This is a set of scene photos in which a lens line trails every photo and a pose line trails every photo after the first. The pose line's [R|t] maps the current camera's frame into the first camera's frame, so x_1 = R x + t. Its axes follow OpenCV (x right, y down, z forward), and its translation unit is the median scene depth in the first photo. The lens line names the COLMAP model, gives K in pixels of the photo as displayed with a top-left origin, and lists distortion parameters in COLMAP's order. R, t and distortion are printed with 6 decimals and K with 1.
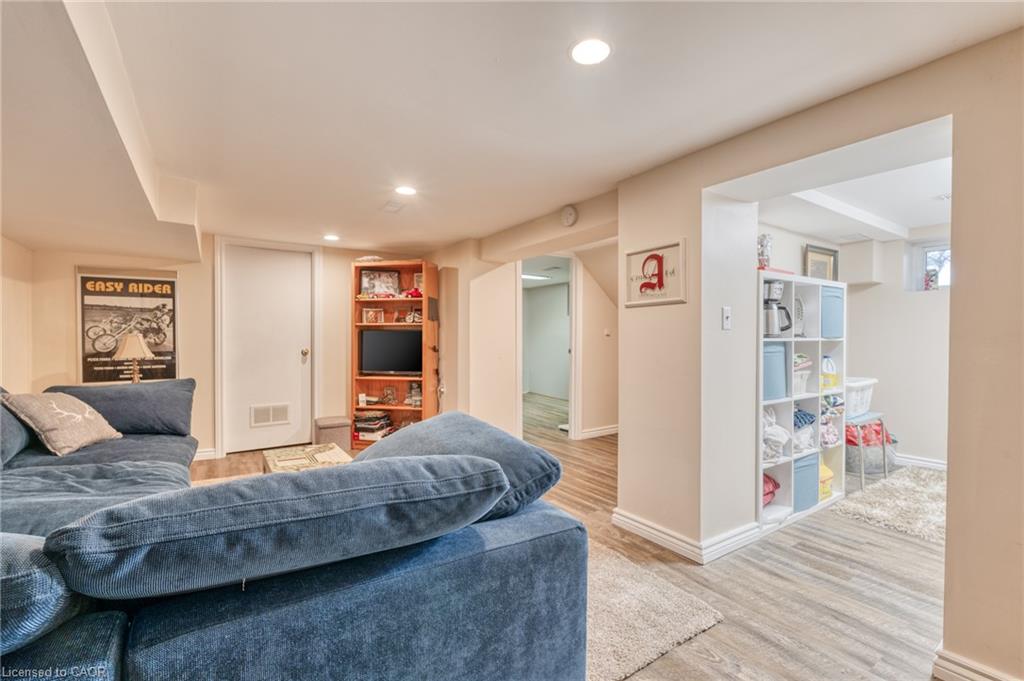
lens RADIAL K [[450.0, 0, 513.0], [0, 450.0, 336.3], [0, 0, 1]] dist [-0.003728, -0.000130]
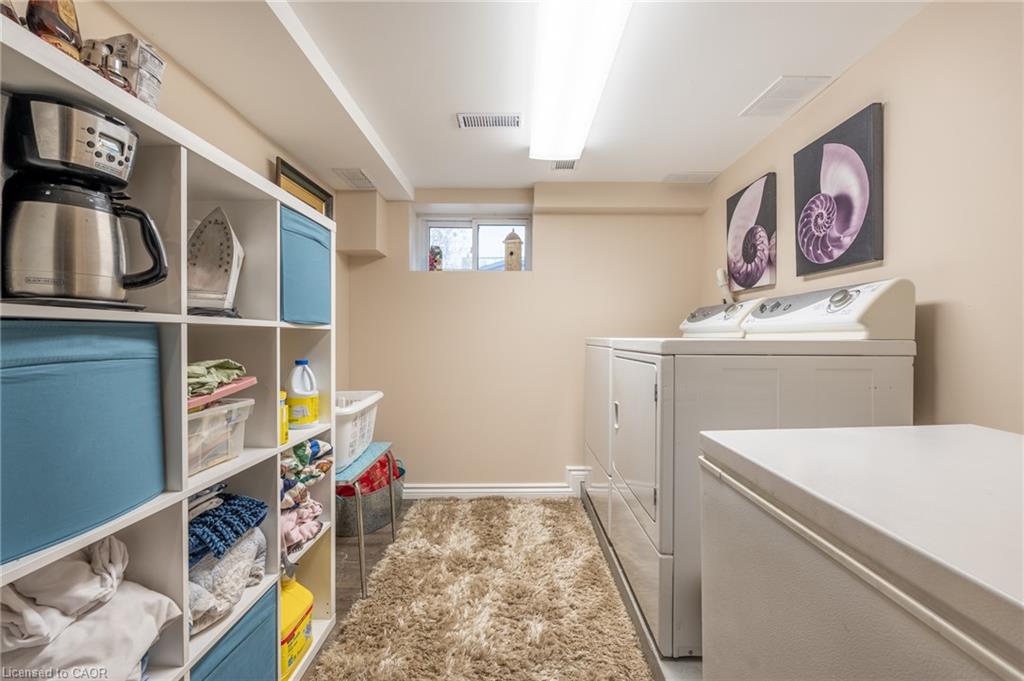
lens RADIAL K [[448.2, 0, 513.6], [0, 448.2, 337.2], [0, 0, 1]] dist [-0.003688, -0.000632]
pose [[0.563717, -0.002074, 0.825965, 0.433722], [0.004385, 0.999990, -0.000482, 0.019696], [-0.825956, 0.003893, 0.563721, 0.540650]]
